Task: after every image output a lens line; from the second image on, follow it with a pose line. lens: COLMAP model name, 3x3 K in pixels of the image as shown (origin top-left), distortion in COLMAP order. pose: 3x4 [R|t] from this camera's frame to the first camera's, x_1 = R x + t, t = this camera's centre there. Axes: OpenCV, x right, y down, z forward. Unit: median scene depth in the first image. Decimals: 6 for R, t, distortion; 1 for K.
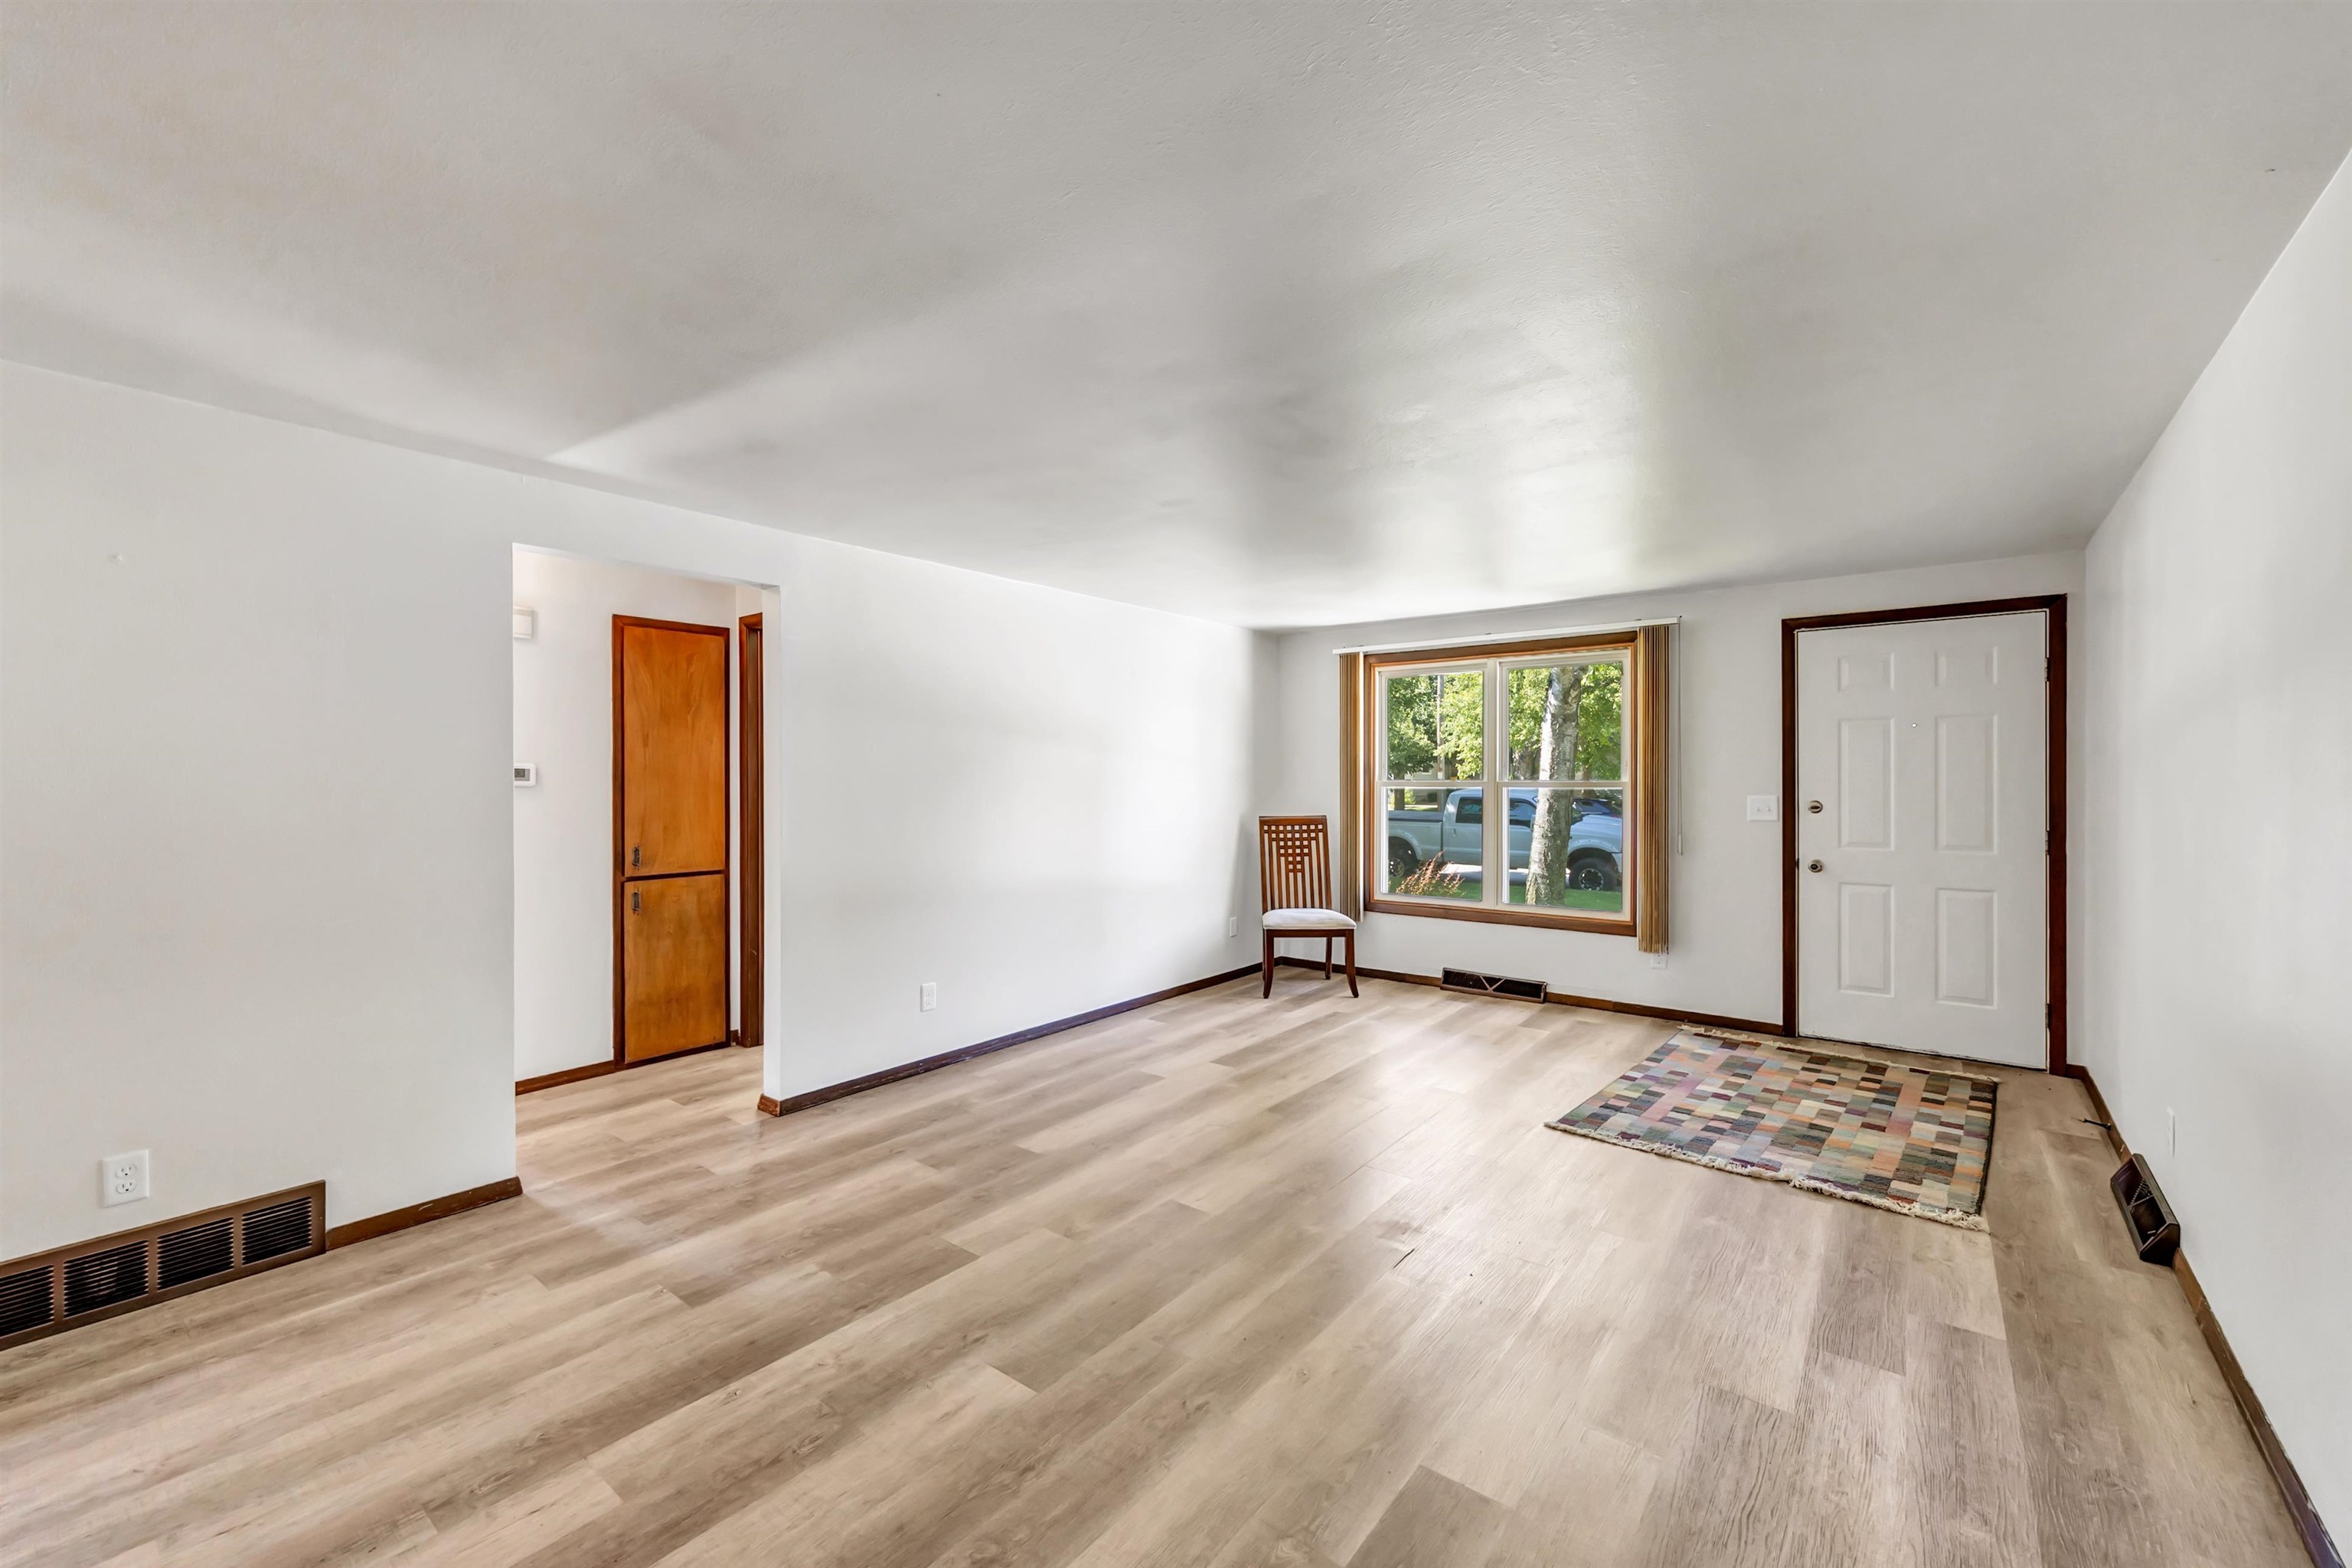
lens RADIAL K [[981.0, 0, 1176.0], [0, 981.0, 784.0], [0, 0, 1]] dist [0.000755, 0.000379]
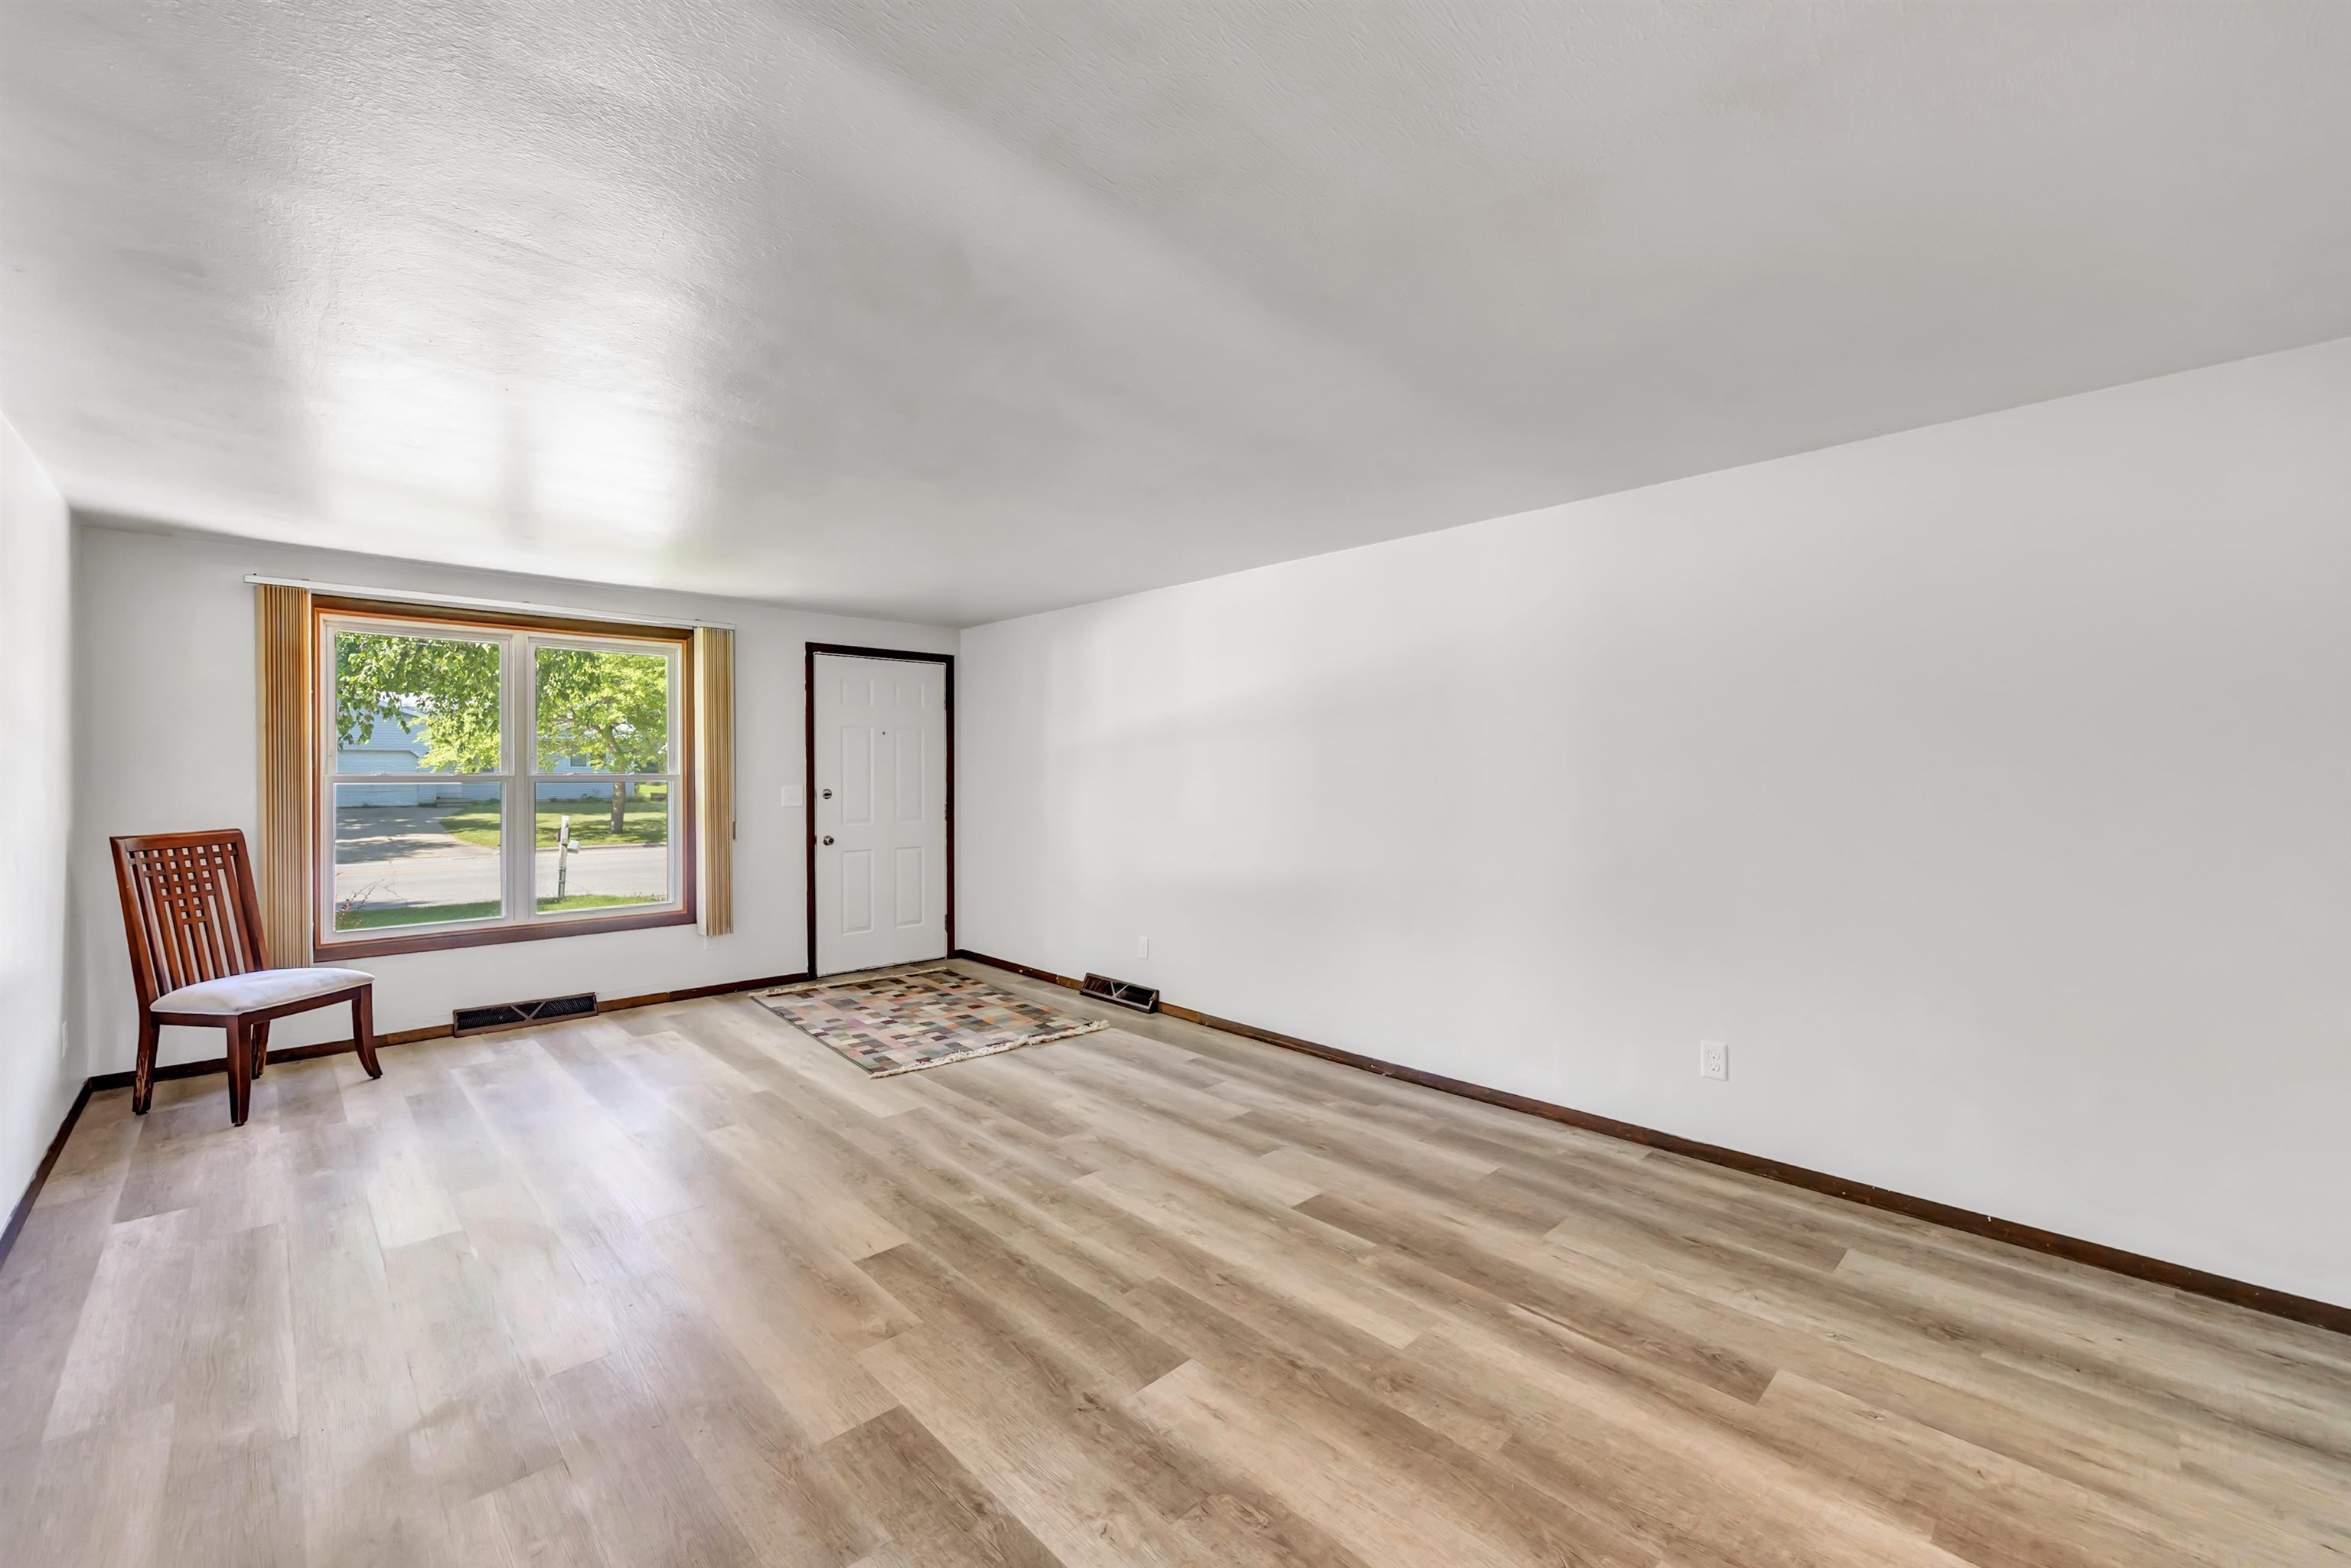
lens RADIAL K [[964.4, 0, 1167.2], [0, 964.4, 777.7], [0, 0, 1]] dist [0.000364, 0.000388]
pose [[0.116406, -0.006288, 0.993182, -0.641082], [0.006622, 0.999963, 0.005555, -0.001828], [-0.993180, 0.005930, 0.116443, 0.498941]]
